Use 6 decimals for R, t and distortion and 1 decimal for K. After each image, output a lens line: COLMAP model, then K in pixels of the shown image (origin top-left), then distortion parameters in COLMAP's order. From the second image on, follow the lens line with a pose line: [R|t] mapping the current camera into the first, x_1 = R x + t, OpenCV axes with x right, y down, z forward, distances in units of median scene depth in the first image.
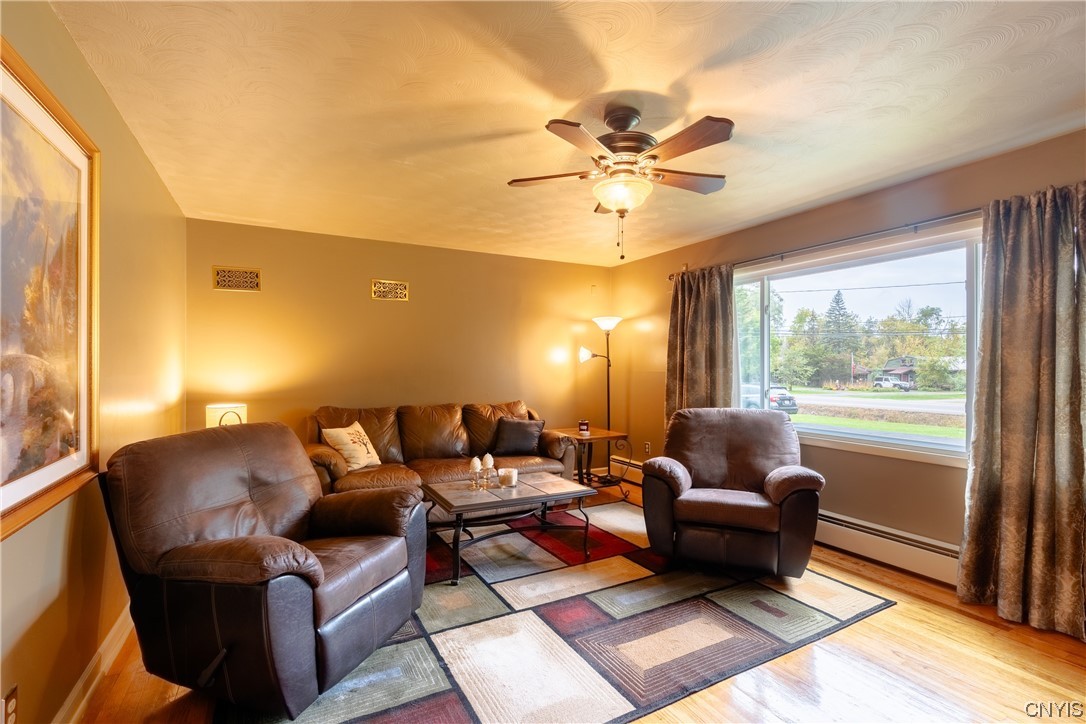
lens RADIAL K [[504.1, 0, 544.7], [0, 504.1, 369.6], [0, 0, 1]] dist [-0.007962, 0.002229]
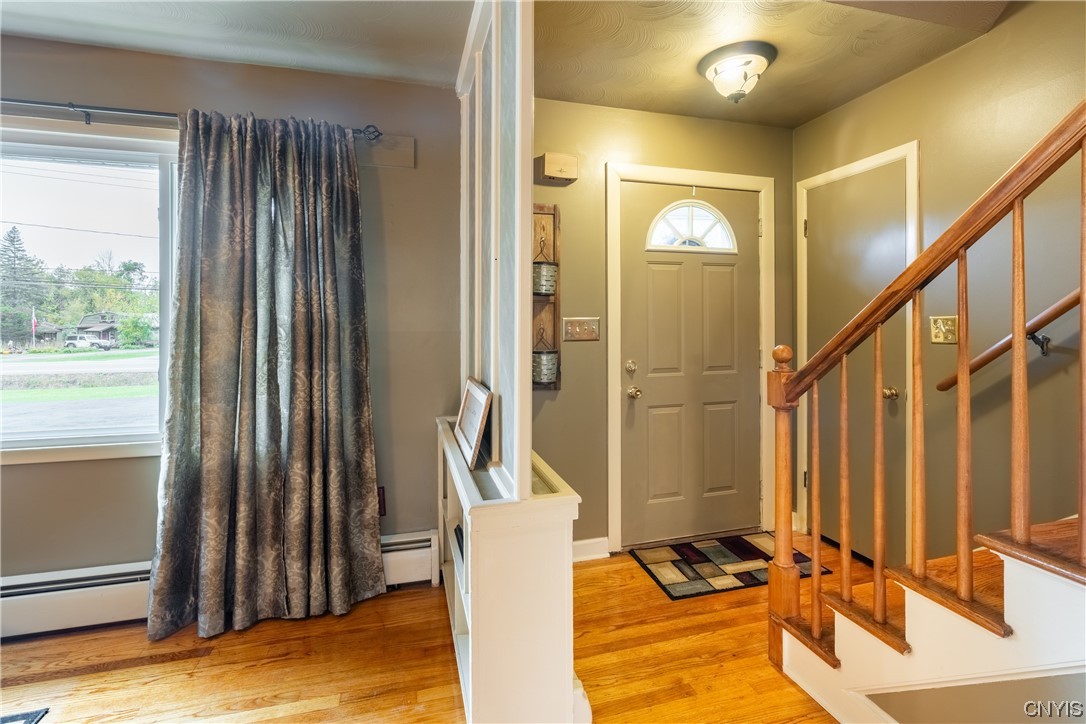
lens RADIAL K [[504.1, 0, 544.3], [0, 504.1, 319.7], [0, 0, 1]] dist [-0.007962, 0.002229]
pose [[0.229221, 0.004977, 0.973362, 0.257263], [0.007741, 0.999946, -0.006936, 0.002534], [-0.973344, 0.009125, 0.229170, 0.283717]]
